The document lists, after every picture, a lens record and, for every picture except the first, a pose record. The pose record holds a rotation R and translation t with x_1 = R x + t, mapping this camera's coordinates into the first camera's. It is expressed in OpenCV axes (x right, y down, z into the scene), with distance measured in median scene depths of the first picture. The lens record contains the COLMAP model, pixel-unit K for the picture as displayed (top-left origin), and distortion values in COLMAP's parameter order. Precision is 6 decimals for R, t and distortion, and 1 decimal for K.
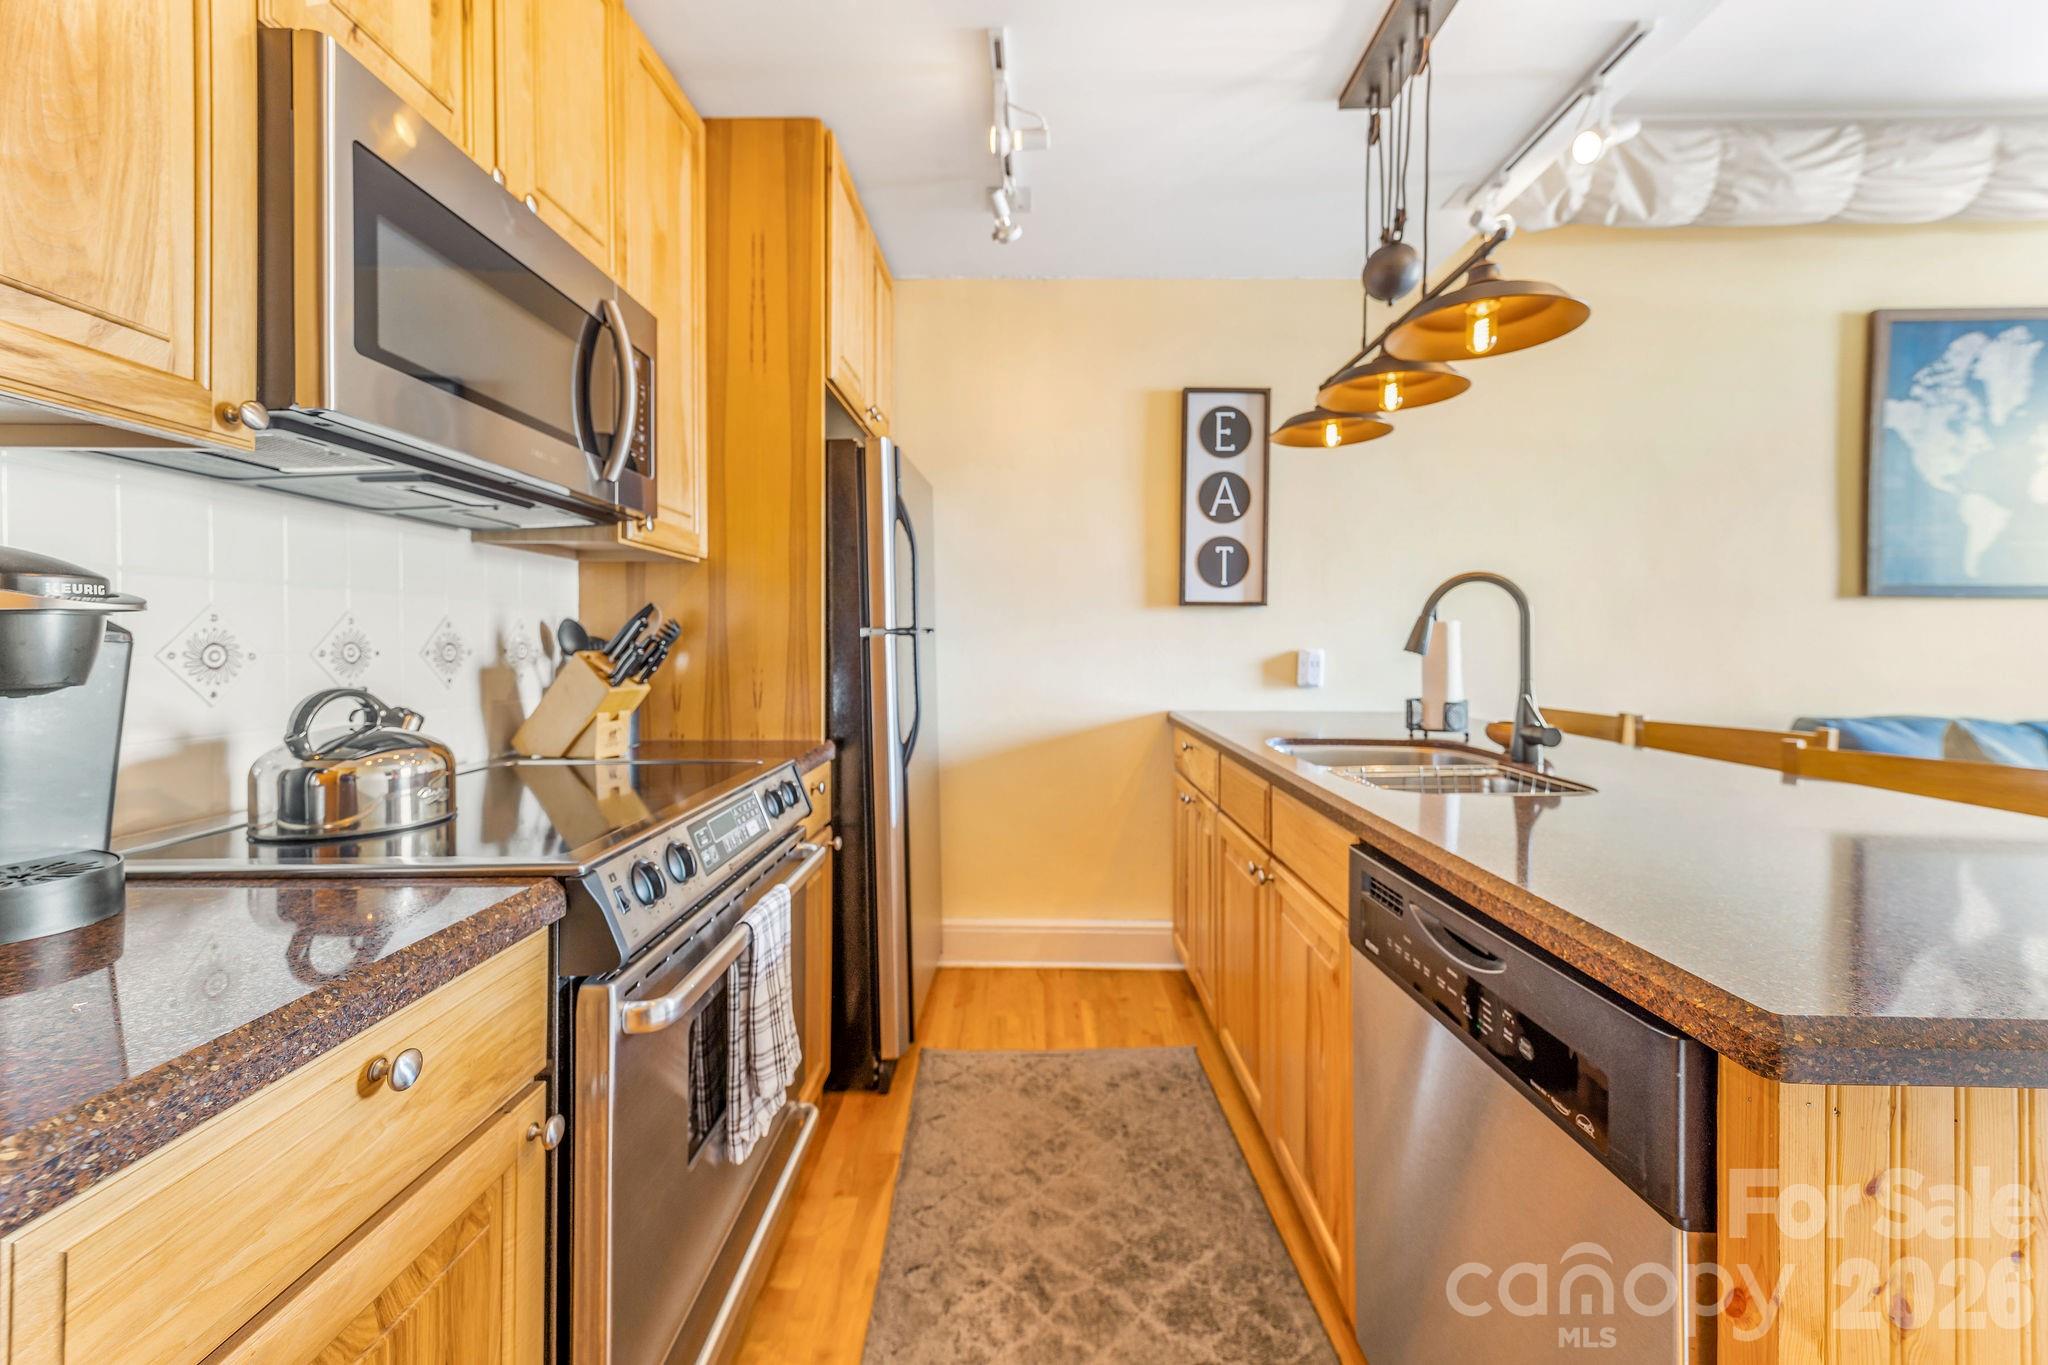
lens RADIAL K [[814.7, 0, 1027.0], [0, 814.7, 642.7], [0, 0, 1]] dist [0.024475, -0.000042]
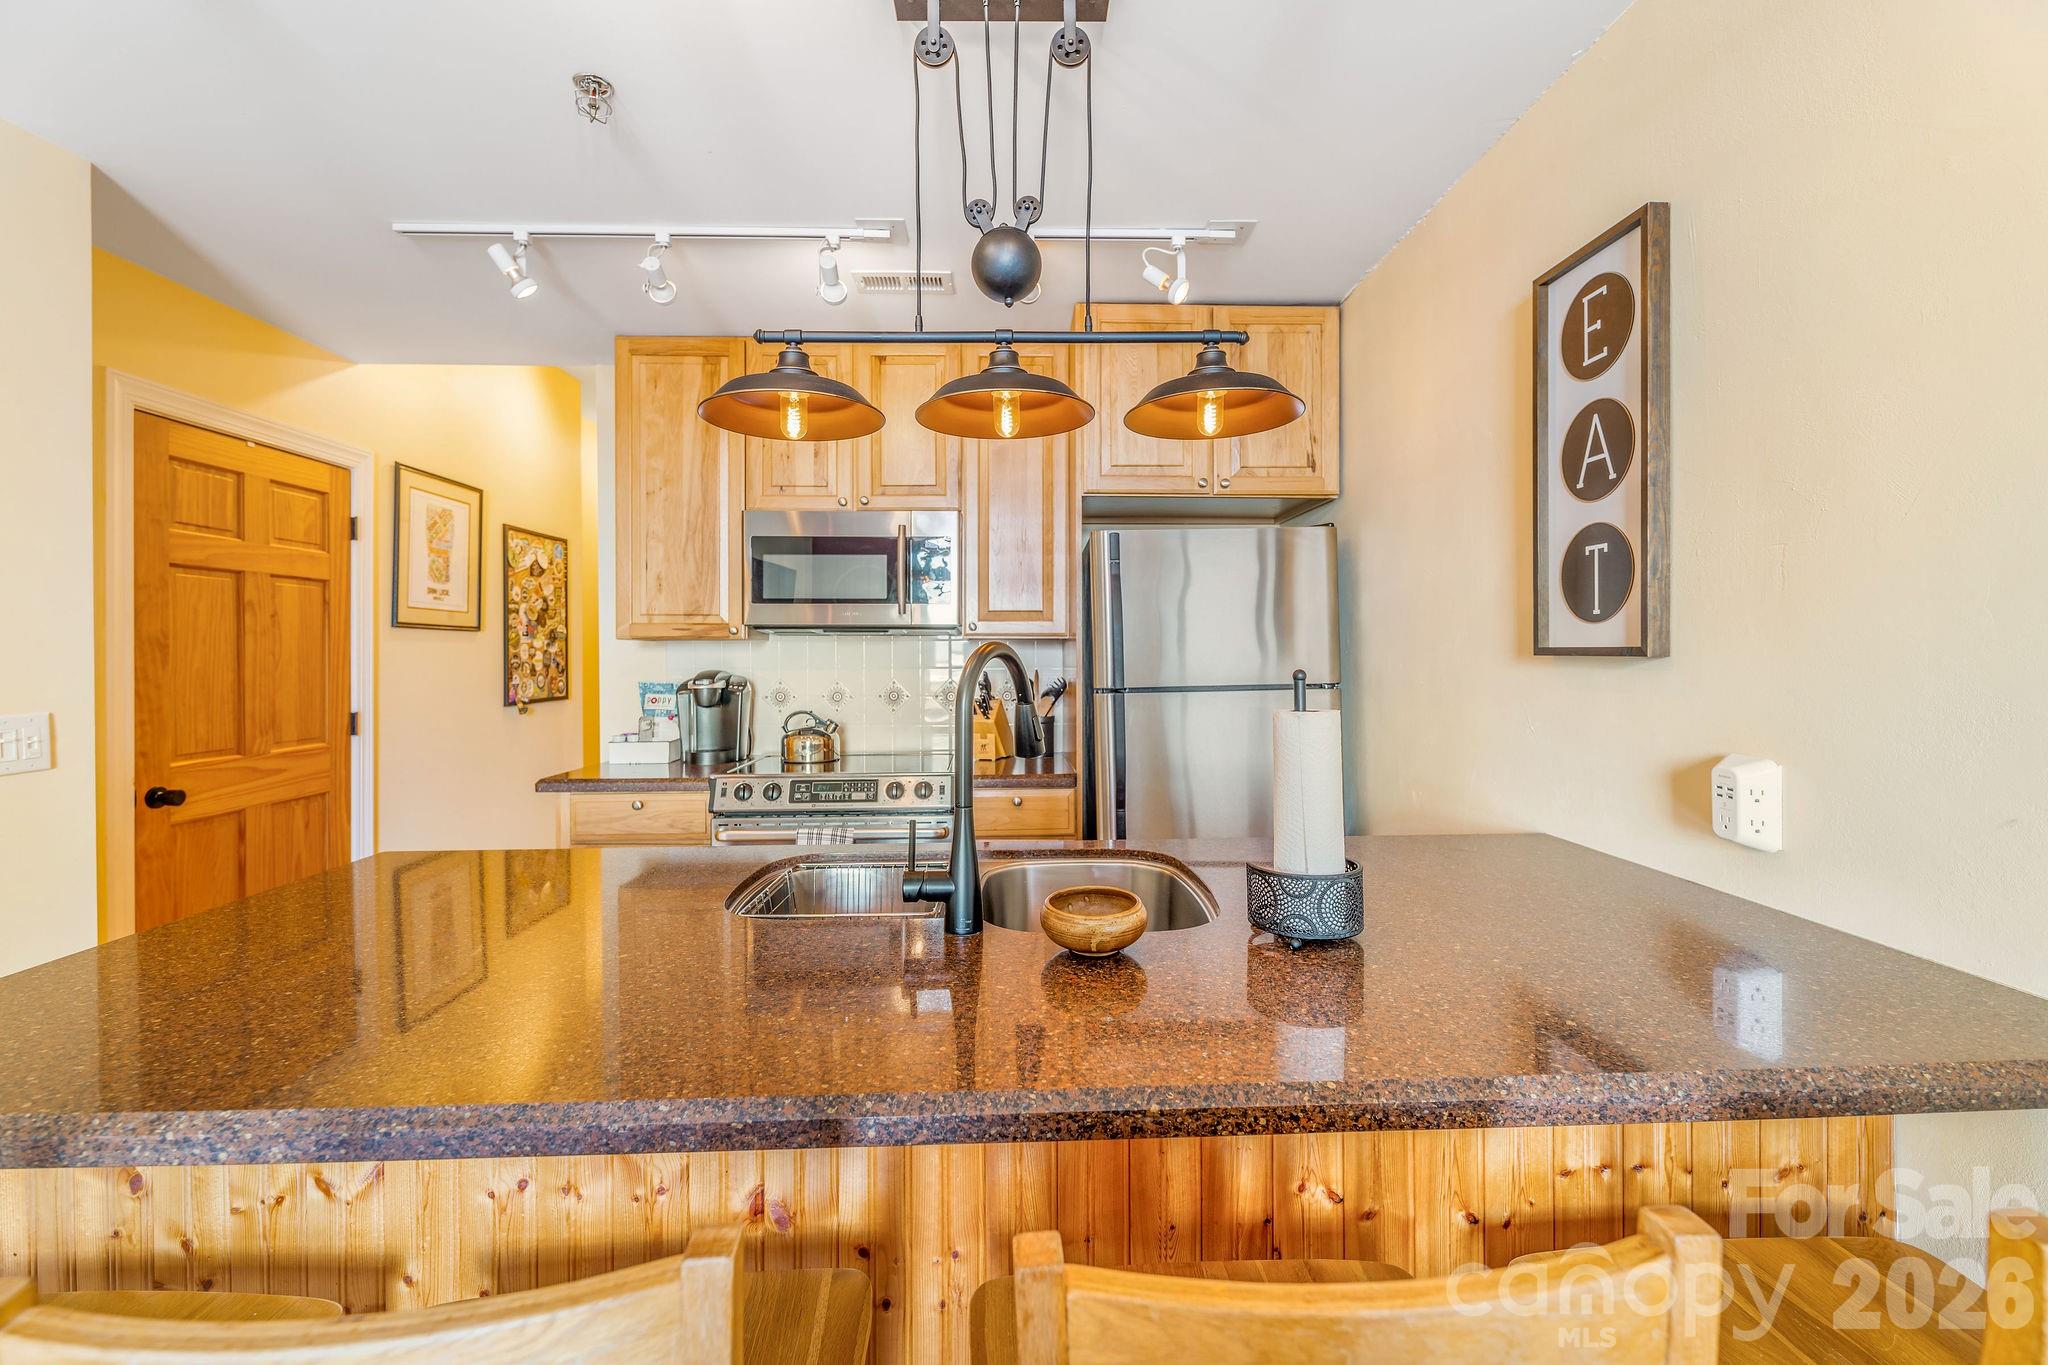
lens RADIAL K [[824.7, 0, 1027.0], [0, 824.7, 655.7], [0, 0, 1]] dist [0.008947, -0.004971]
pose [[0.051523, -0.004943, -0.998660, 1.030884], [0.002757, 0.999985, -0.004807, -0.059126], [0.998668, -0.002505, 0.051536, 0.821727]]
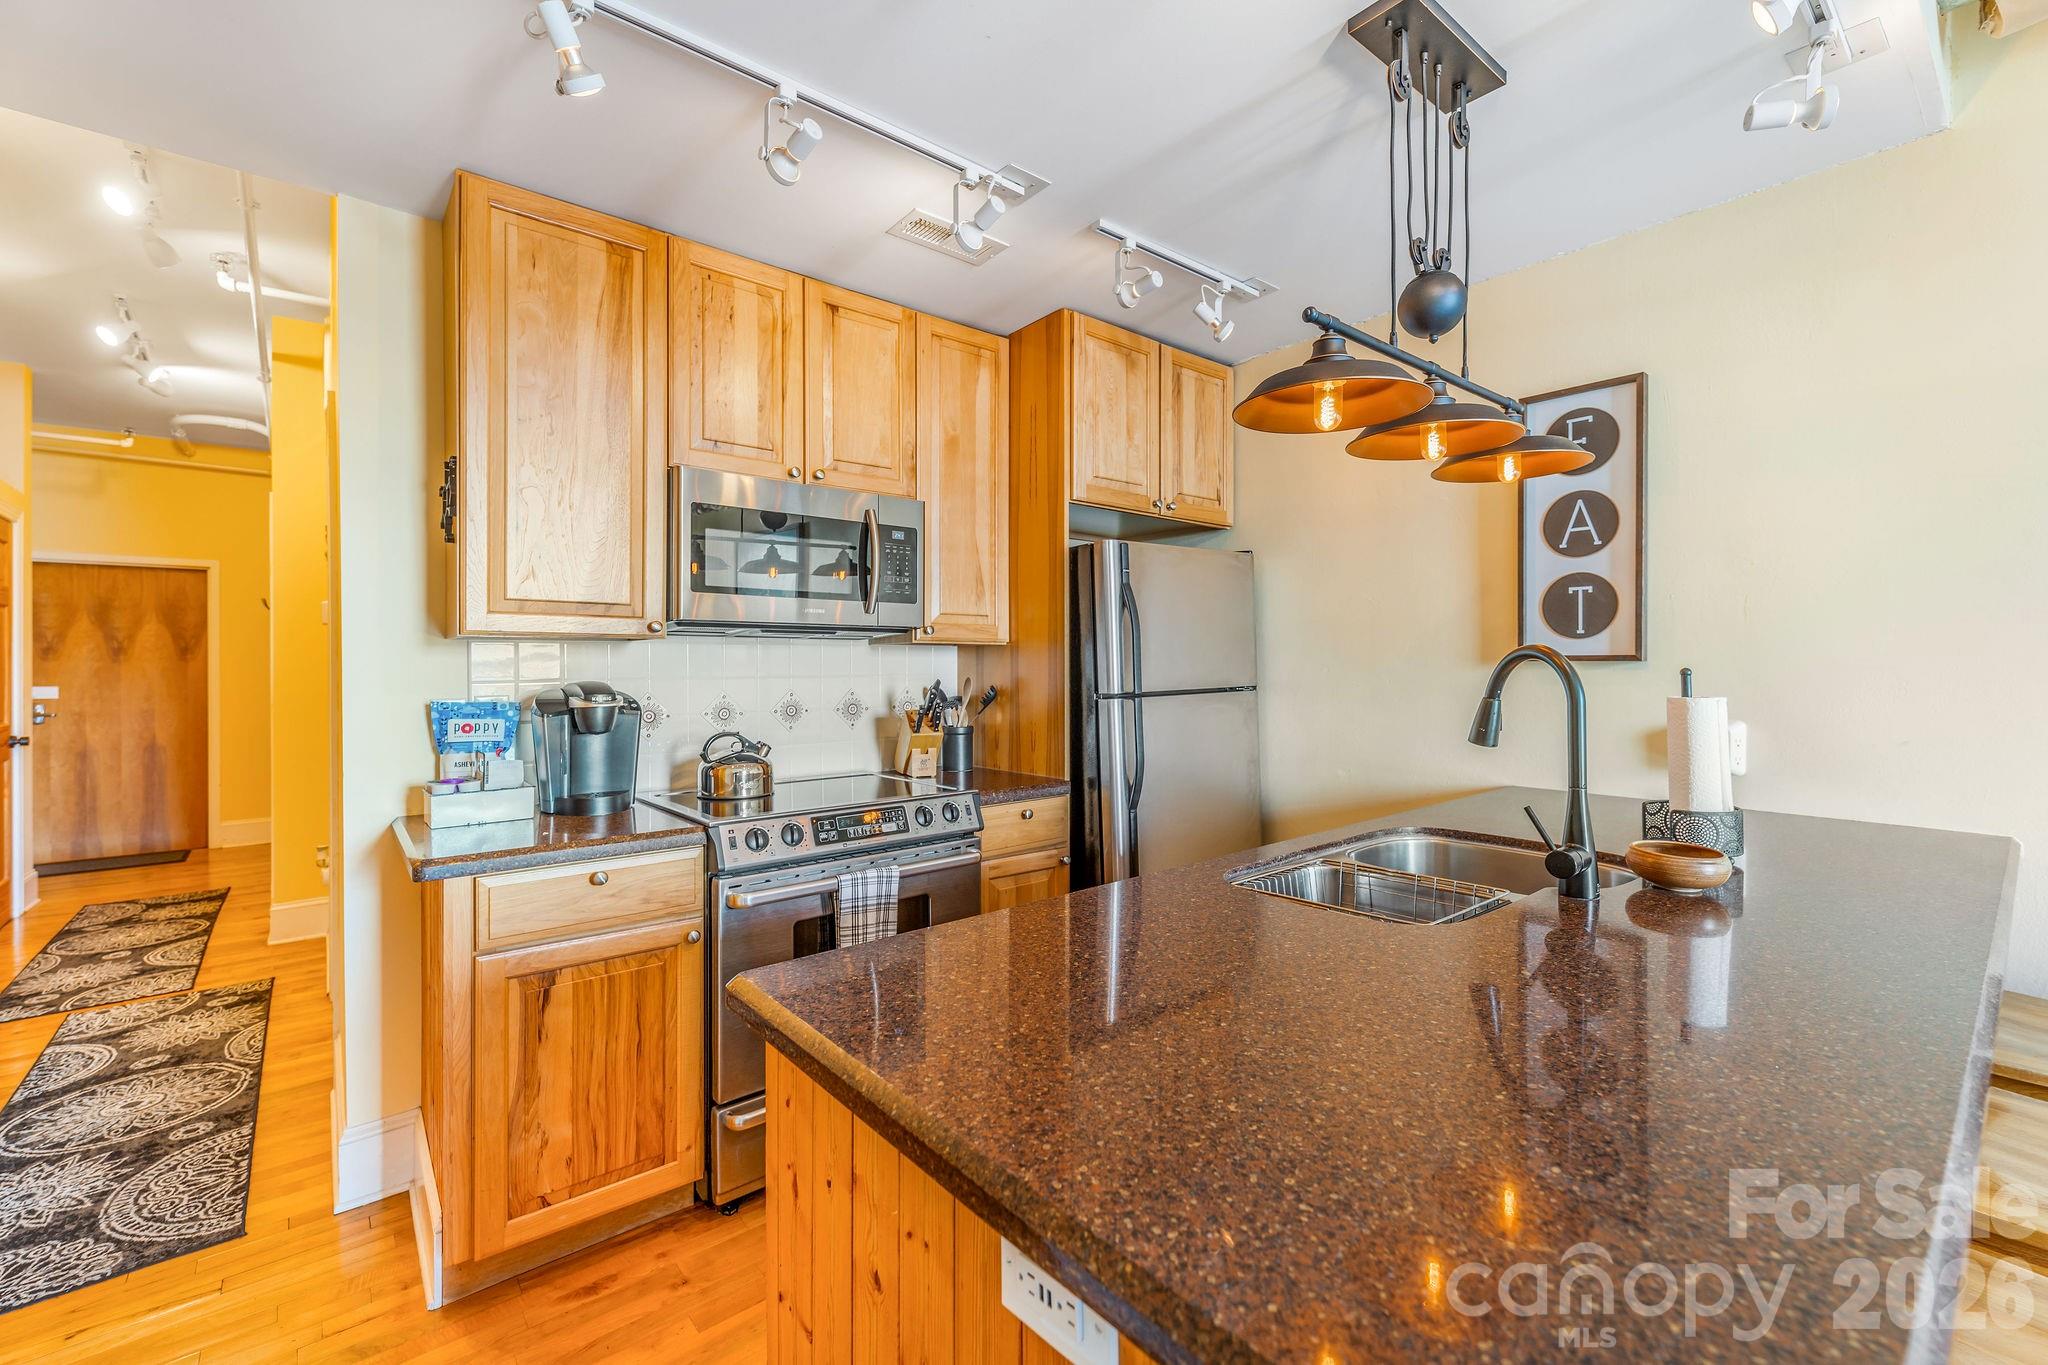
lens RADIAL K [[838.9, 0, 1020.9], [0, 838.9, 661.8], [0, 0, 1]] dist [0.008378, -0.005361]
pose [[0.642217, -0.010648, -0.766449, 0.704413], [0.005510, 0.999942, -0.009276, -0.054129], [0.766503, 0.001734, 0.642238, 0.082782]]
